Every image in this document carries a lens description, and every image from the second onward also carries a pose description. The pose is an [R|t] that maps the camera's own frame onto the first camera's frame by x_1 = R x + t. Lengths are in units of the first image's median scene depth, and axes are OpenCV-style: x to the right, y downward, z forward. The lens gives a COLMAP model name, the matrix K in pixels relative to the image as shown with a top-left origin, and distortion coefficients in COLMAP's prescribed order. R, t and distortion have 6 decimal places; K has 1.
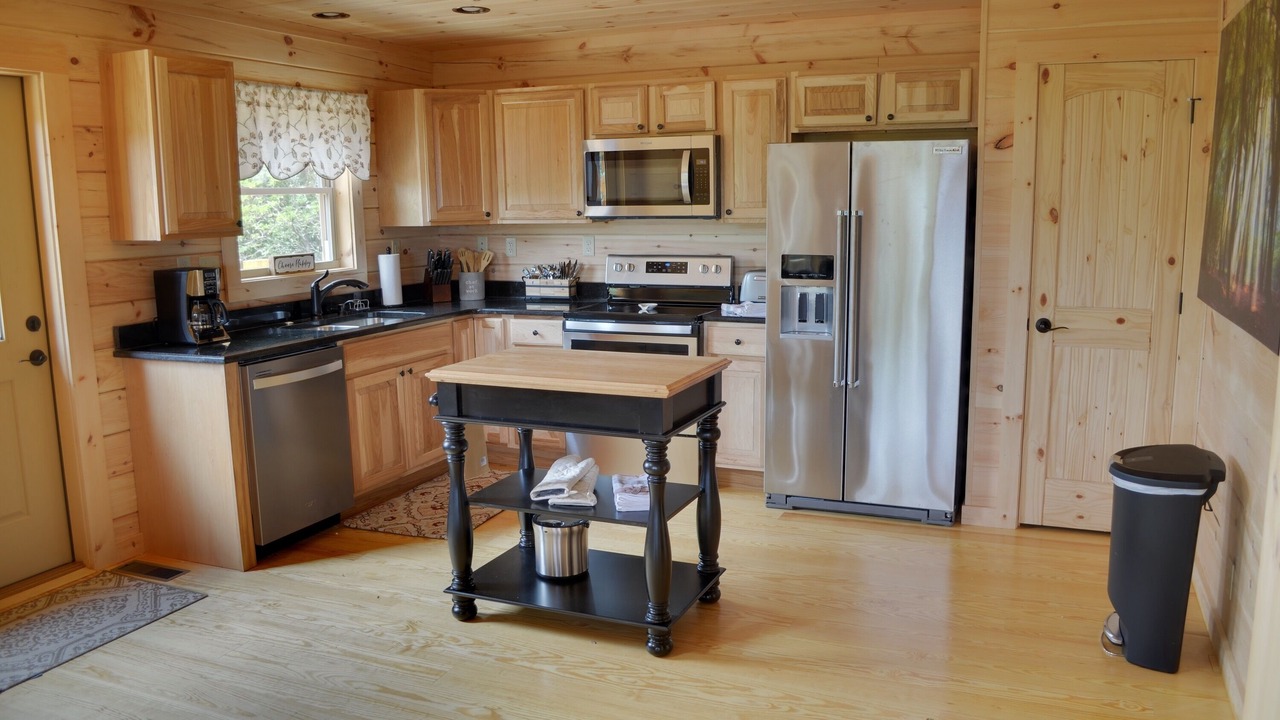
lens RADIAL K [[1007.3, 0, 643.7], [0, 1007.3, 363.5], [0, 0, 1]] dist [-0.085548, 0.010168]
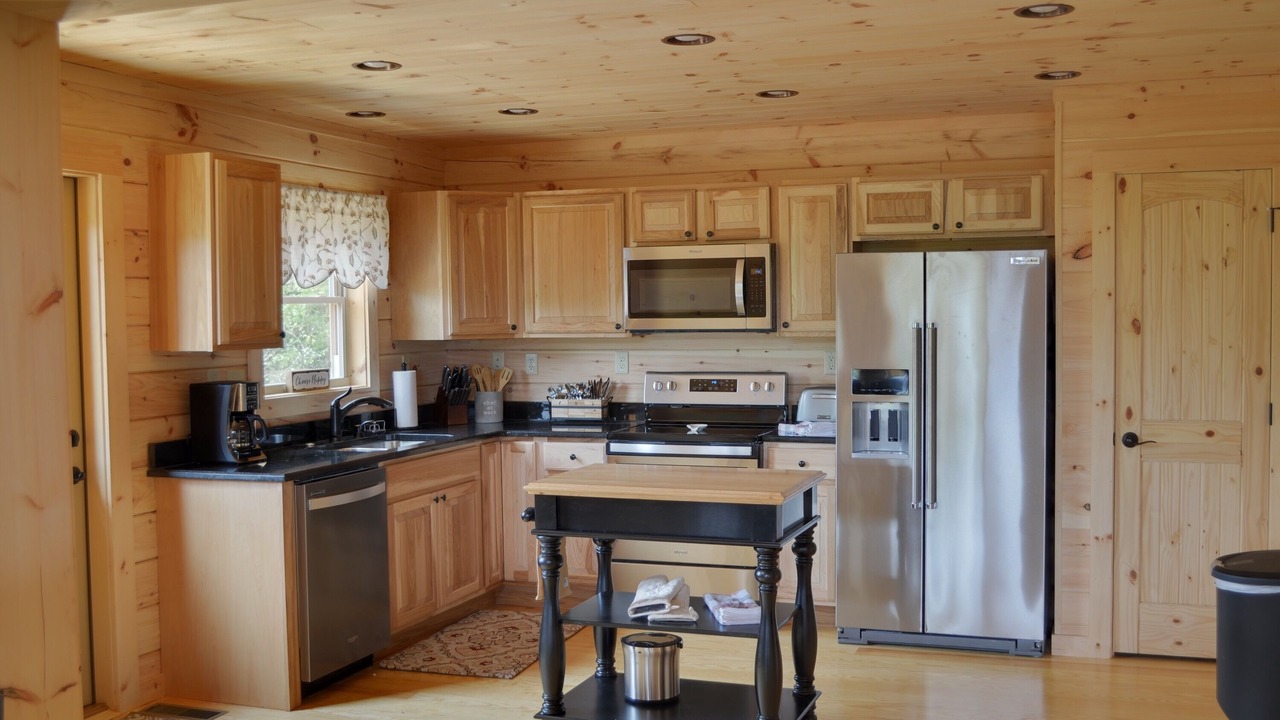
lens RADIAL K [[1306.8, 0, 640.5], [0, 1306.8, 363.2], [0, 0, 1]] dist [-0.064331, 0.000000]
pose [[0.998887, -0.001089, 0.047146, -0.127053], [0.006839, 0.992511, -0.121964, 0.036827], [-0.046661, 0.122151, 0.991414, -0.223421]]
